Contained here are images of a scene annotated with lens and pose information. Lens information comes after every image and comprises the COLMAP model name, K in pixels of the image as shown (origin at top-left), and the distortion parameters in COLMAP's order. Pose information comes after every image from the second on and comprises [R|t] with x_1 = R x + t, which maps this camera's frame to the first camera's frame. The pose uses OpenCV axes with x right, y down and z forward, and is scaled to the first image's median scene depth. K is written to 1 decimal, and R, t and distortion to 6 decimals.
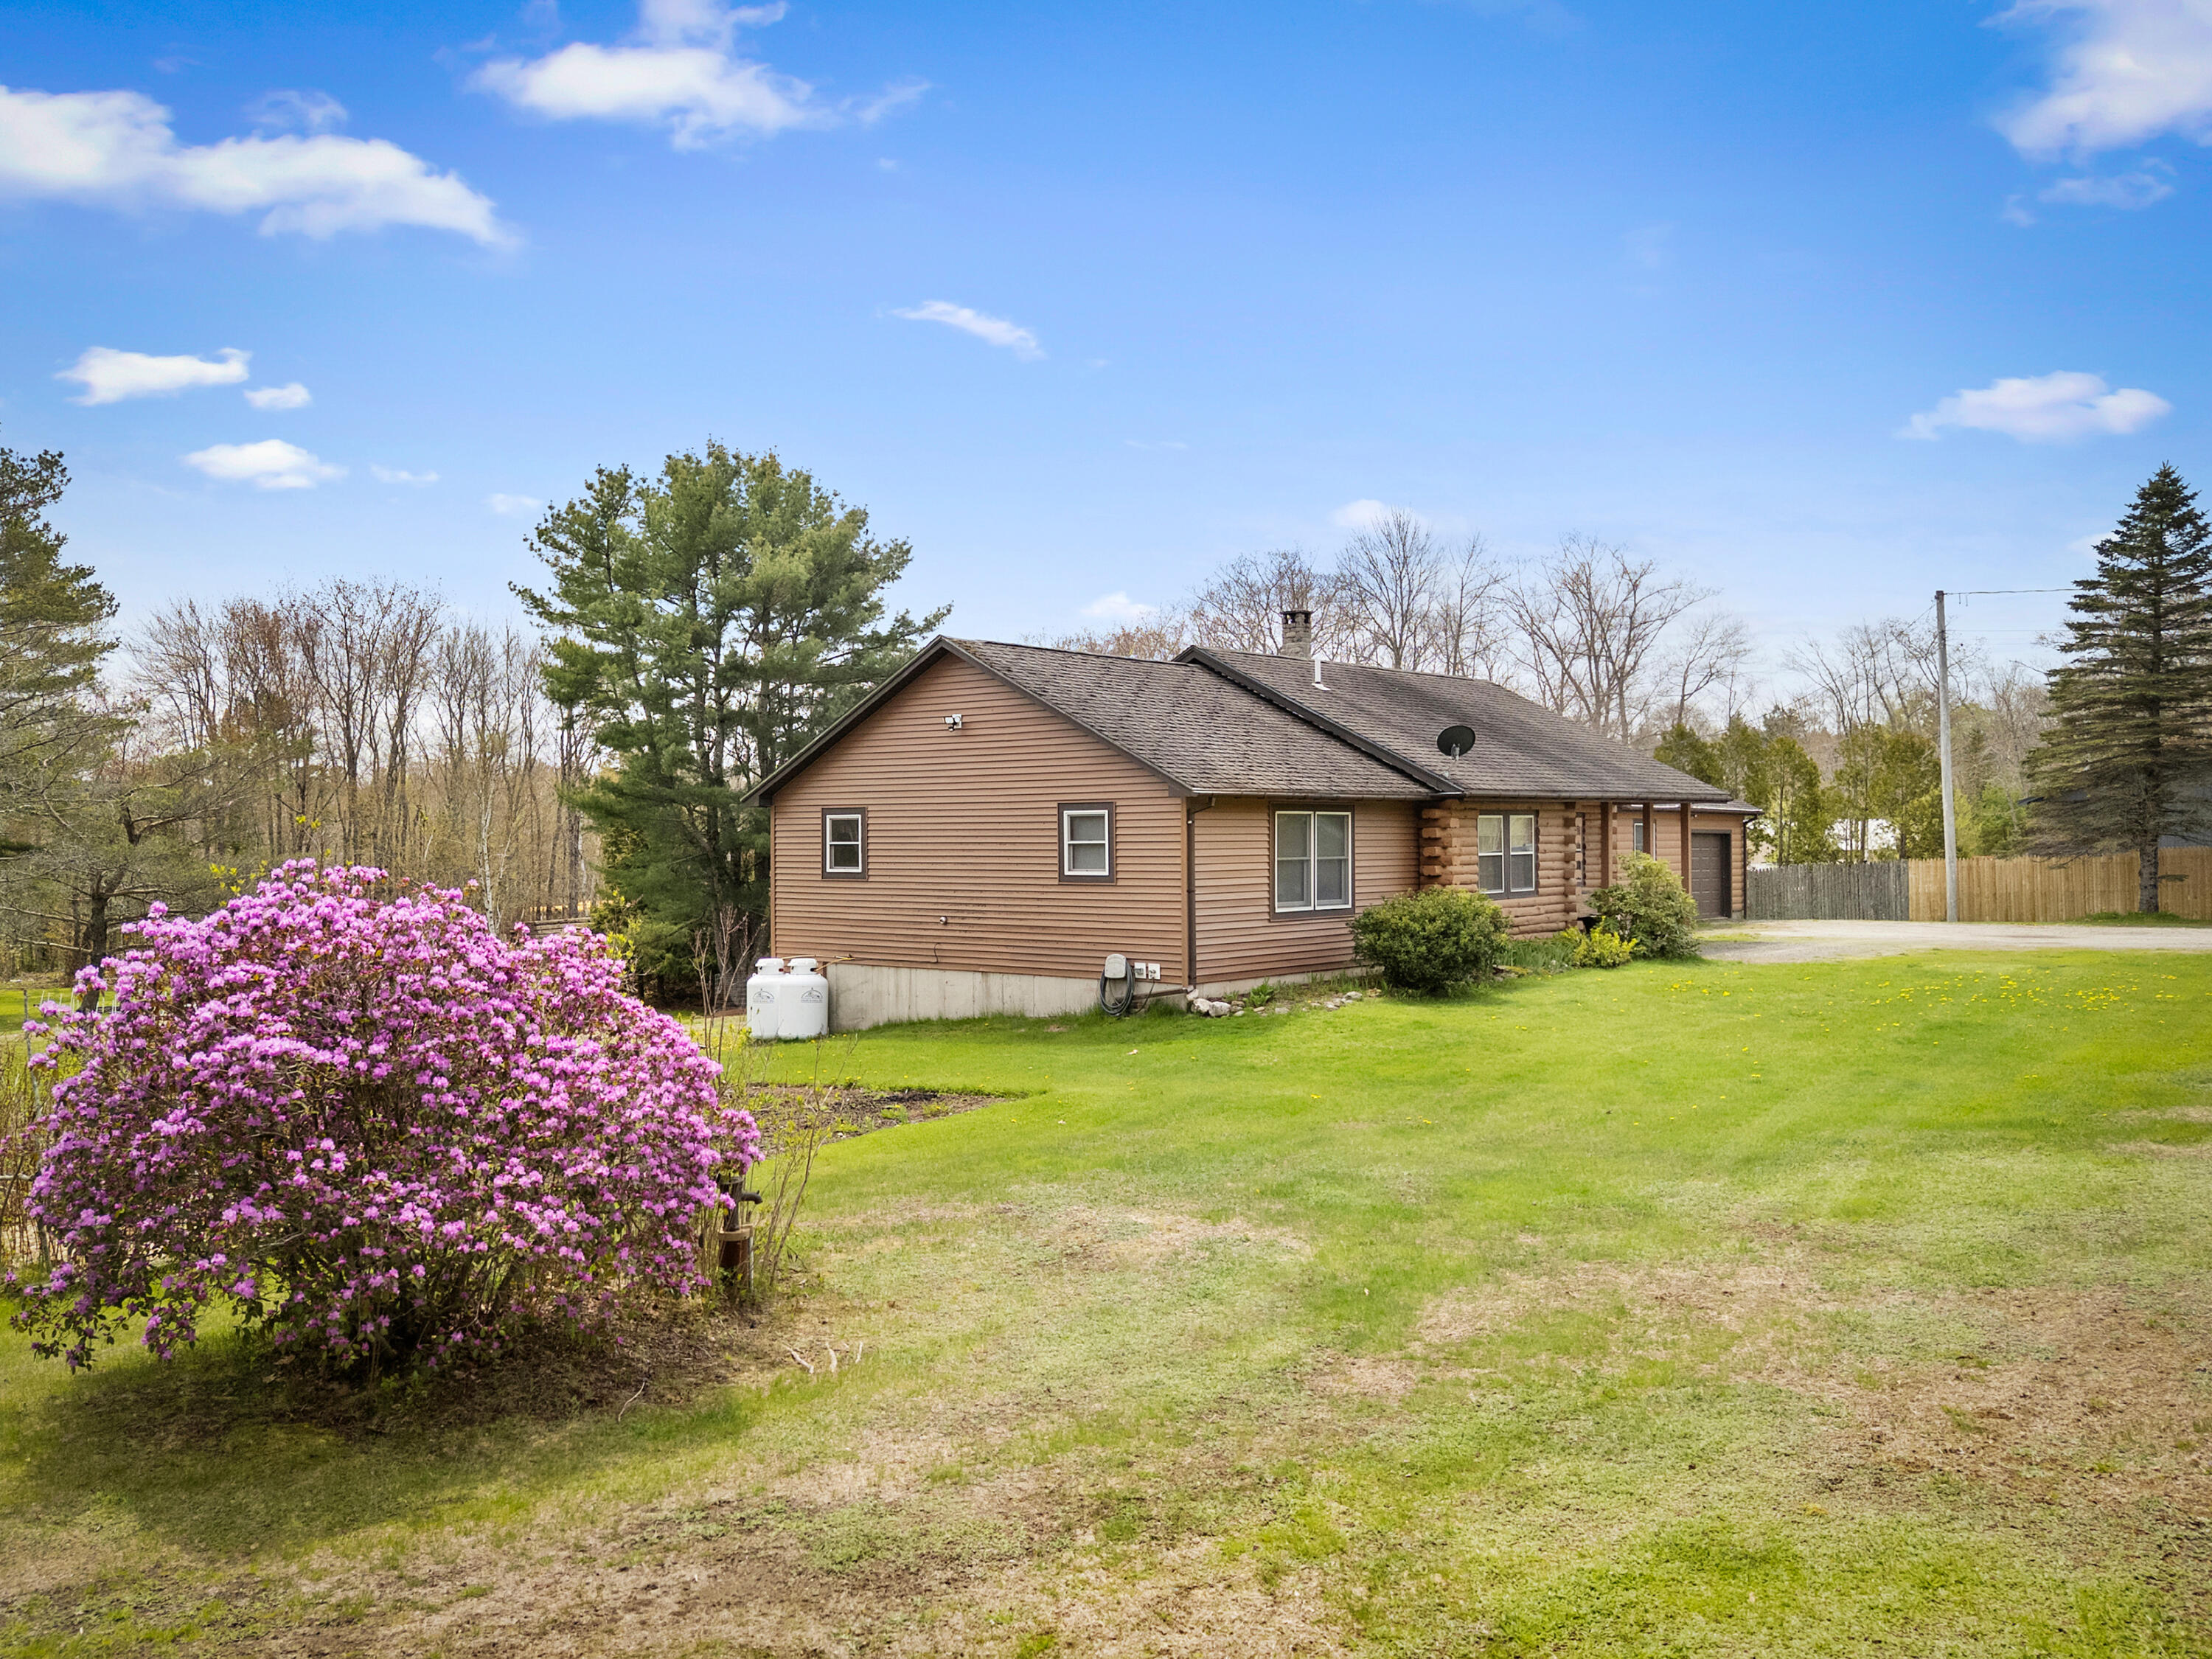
lens RADIAL K [[1684.2, 0, 1135.8], [0, 1684.2, 827.7], [0, 0, 1]] dist [0.123405, -0.200250]
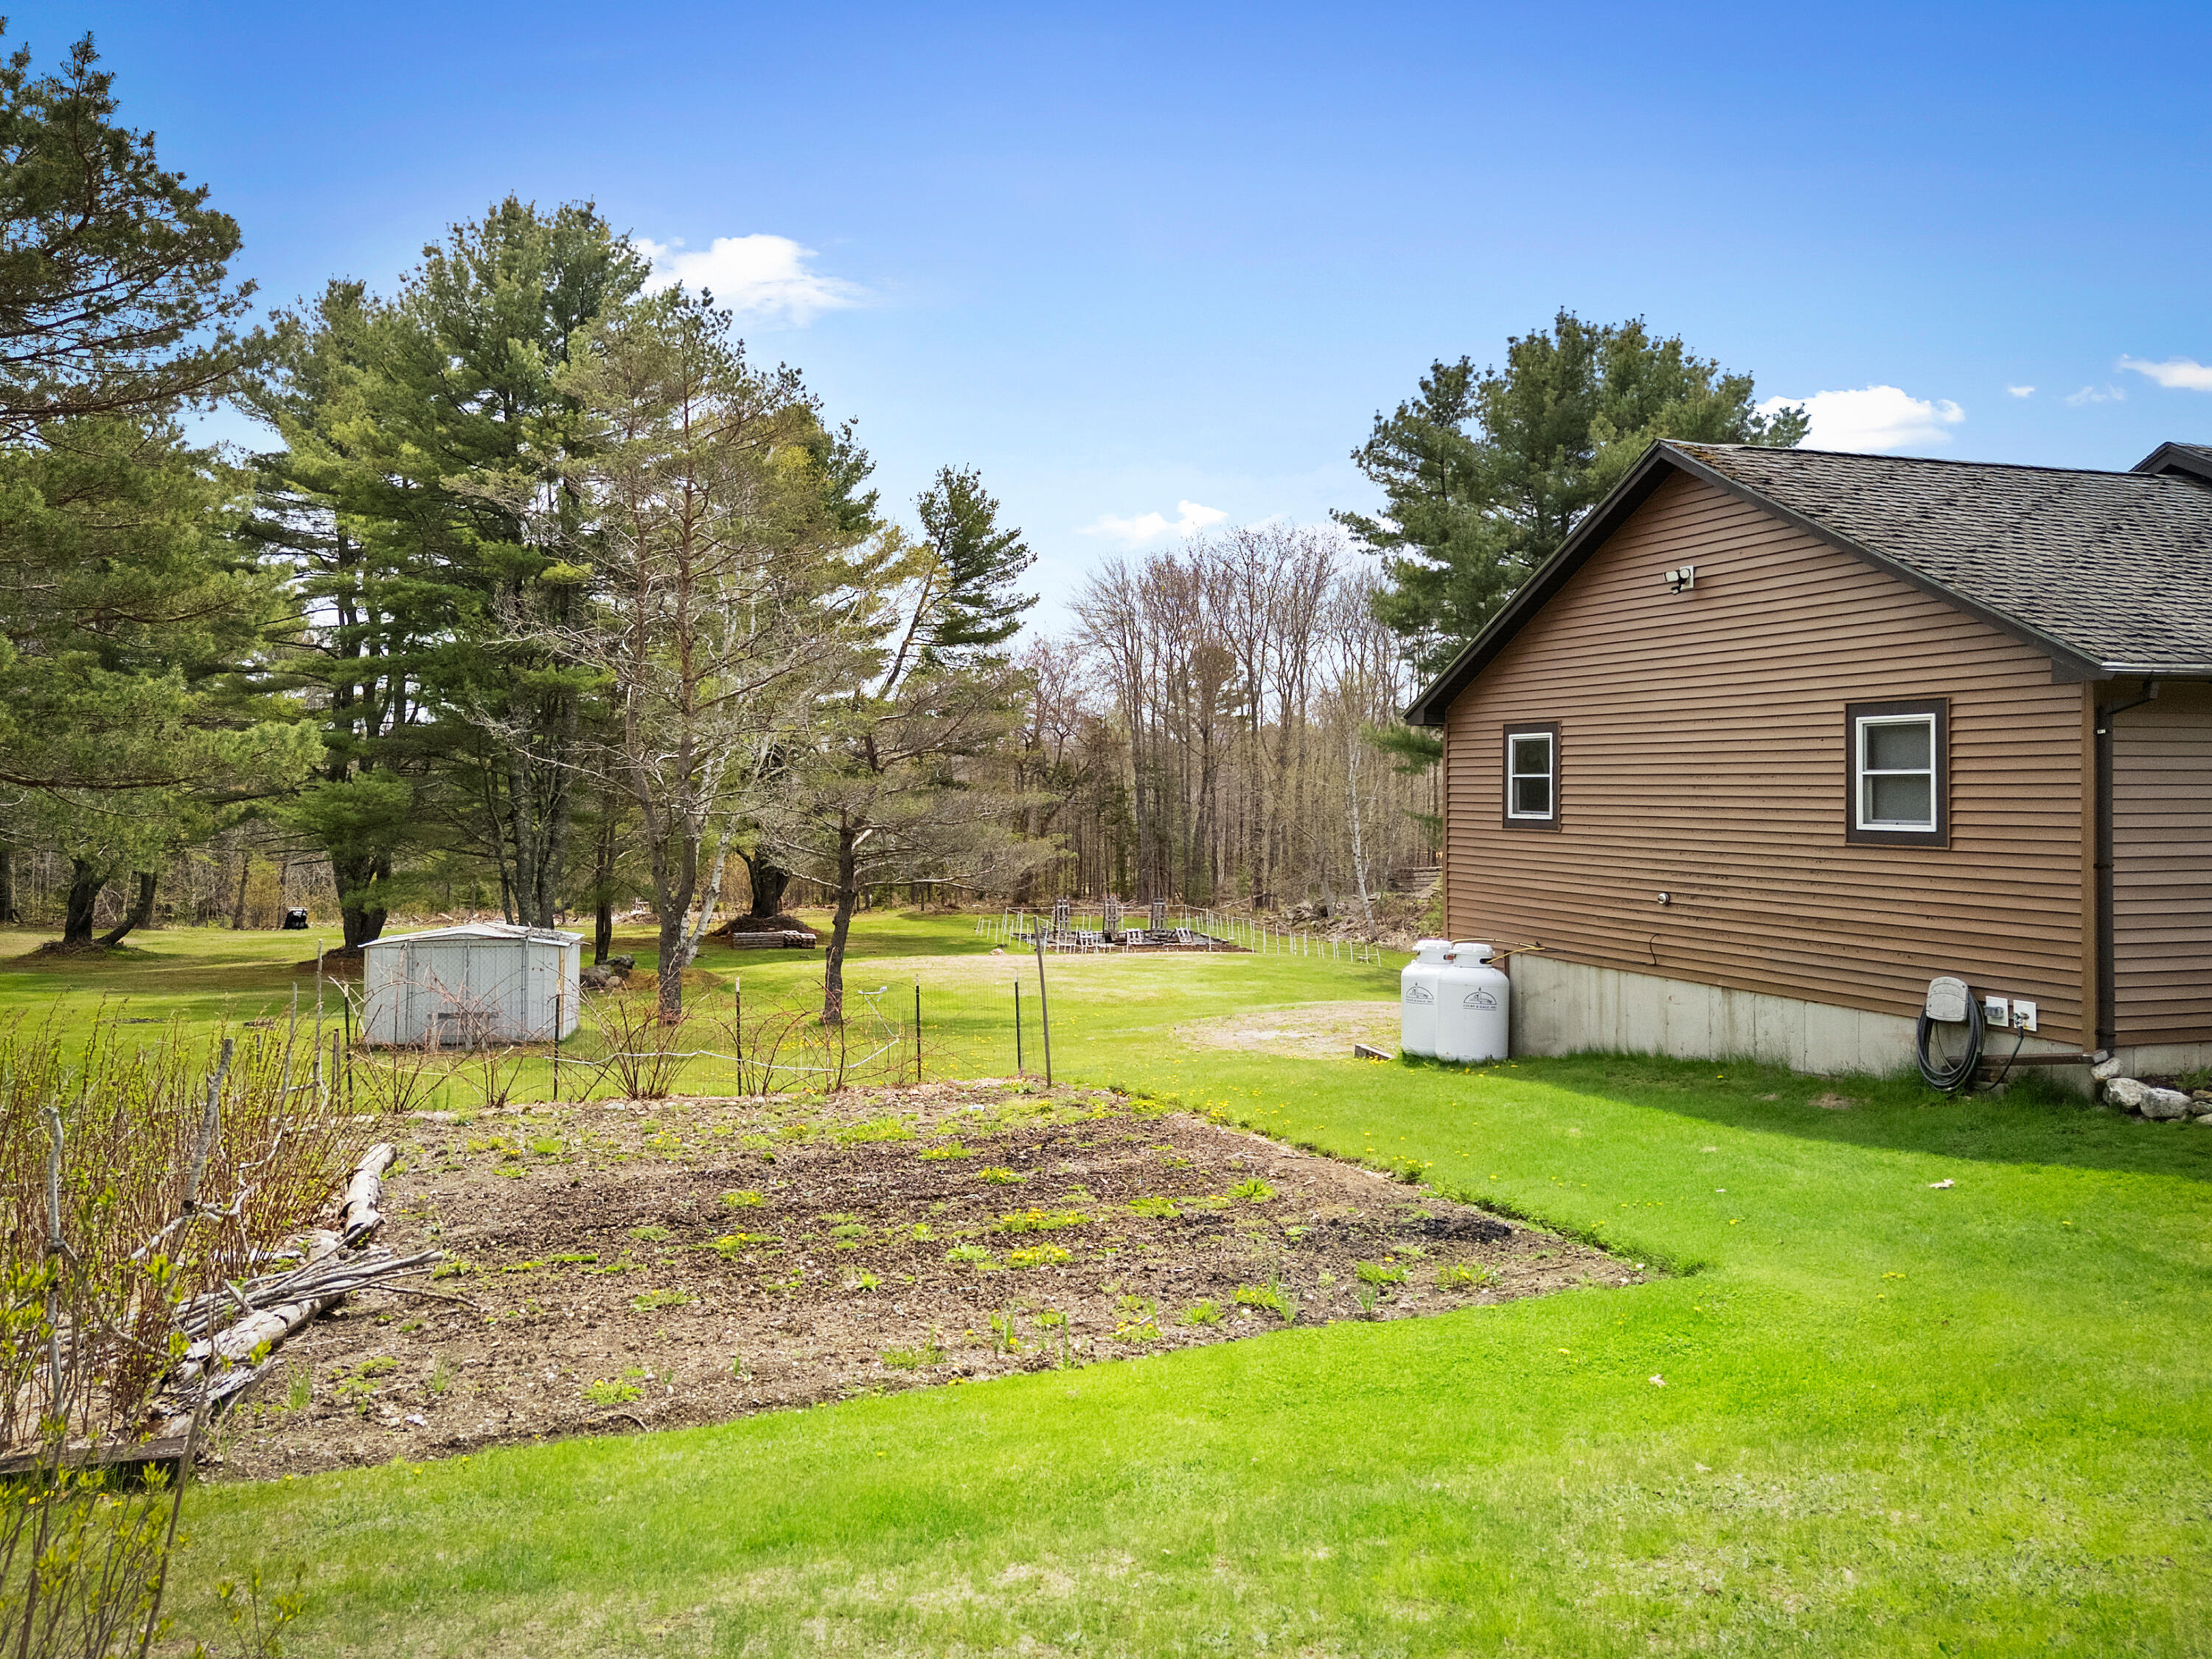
lens RADIAL K [[1681.5, 0, 1107.6], [0, 1681.5, 788.7], [0, 0, 1]] dist [0.003957, -0.002934]
pose [[0.839045, 0.007452, -0.544011, 0.049605], [-0.003615, 0.999960, 0.008122, 0.009578], [0.544050, -0.004848, 0.839039, 0.354070]]
